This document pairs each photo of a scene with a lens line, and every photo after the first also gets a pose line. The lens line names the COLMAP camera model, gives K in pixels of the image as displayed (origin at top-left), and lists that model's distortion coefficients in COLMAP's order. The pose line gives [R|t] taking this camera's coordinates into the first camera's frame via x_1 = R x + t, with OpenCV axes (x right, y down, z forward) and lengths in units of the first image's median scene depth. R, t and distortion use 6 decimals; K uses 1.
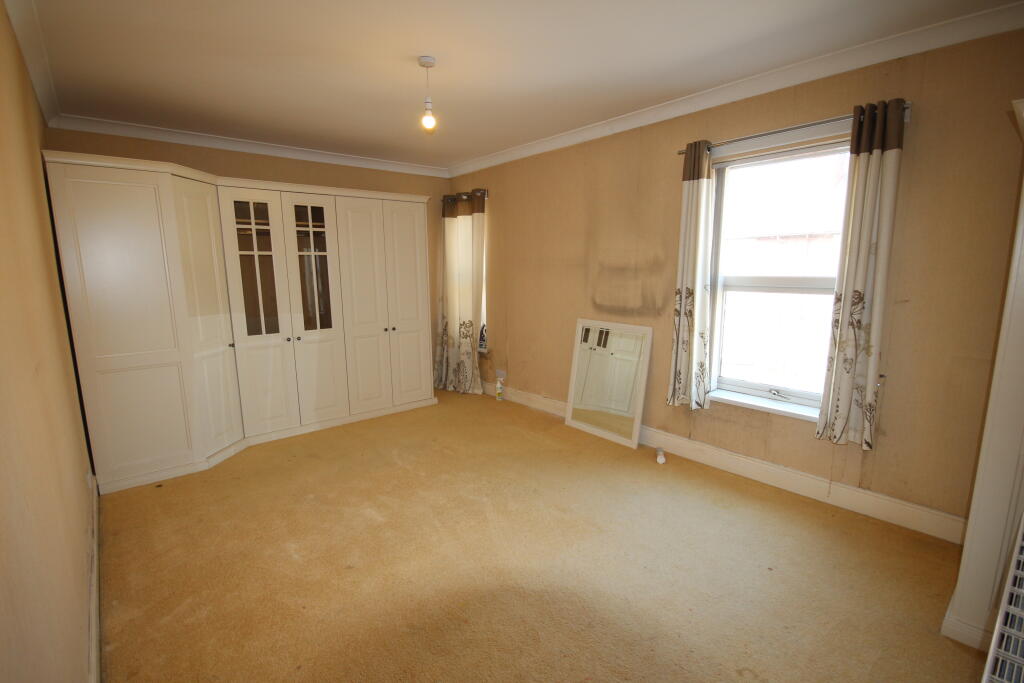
lens RADIAL K [[476.7, 0, 514.9], [0, 476.7, 347.8], [0, 0, 1]] dist [-0.001999, -0.000070]
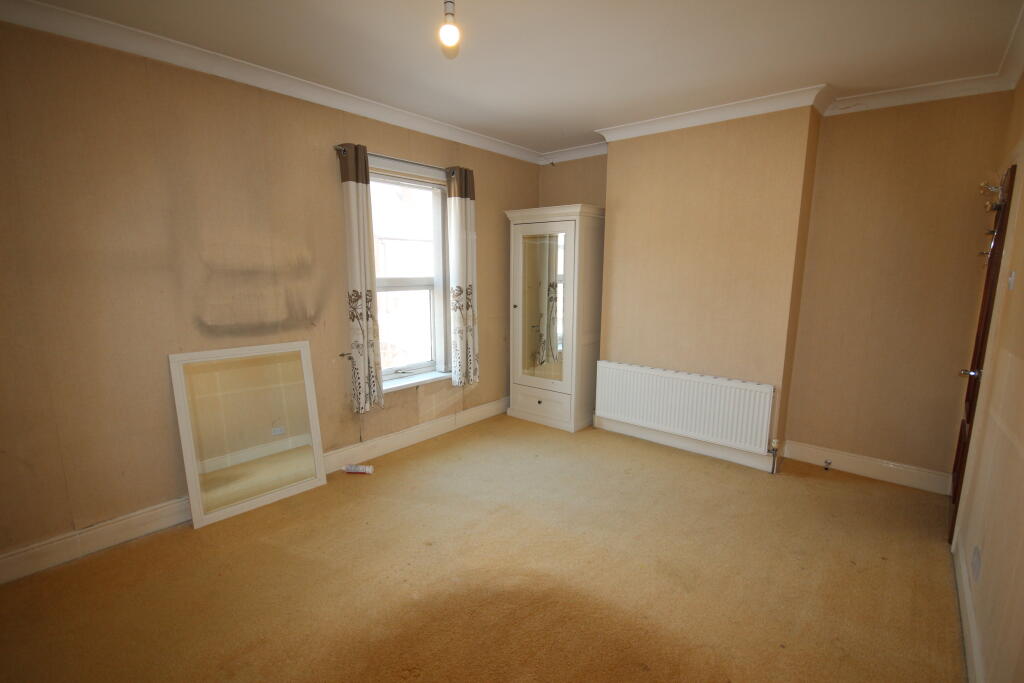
lens RADIAL K [[476.7, 0, 514.9], [0, 476.7, 347.8], [0, 0, 1]] dist [-0.001999, -0.000070]
pose [[-0.157629, -0.155172, 0.975231, -0.616046], [0.168941, 0.968780, 0.181452, -0.124385], [-0.972940, 0.193358, -0.126493, 0.762593]]
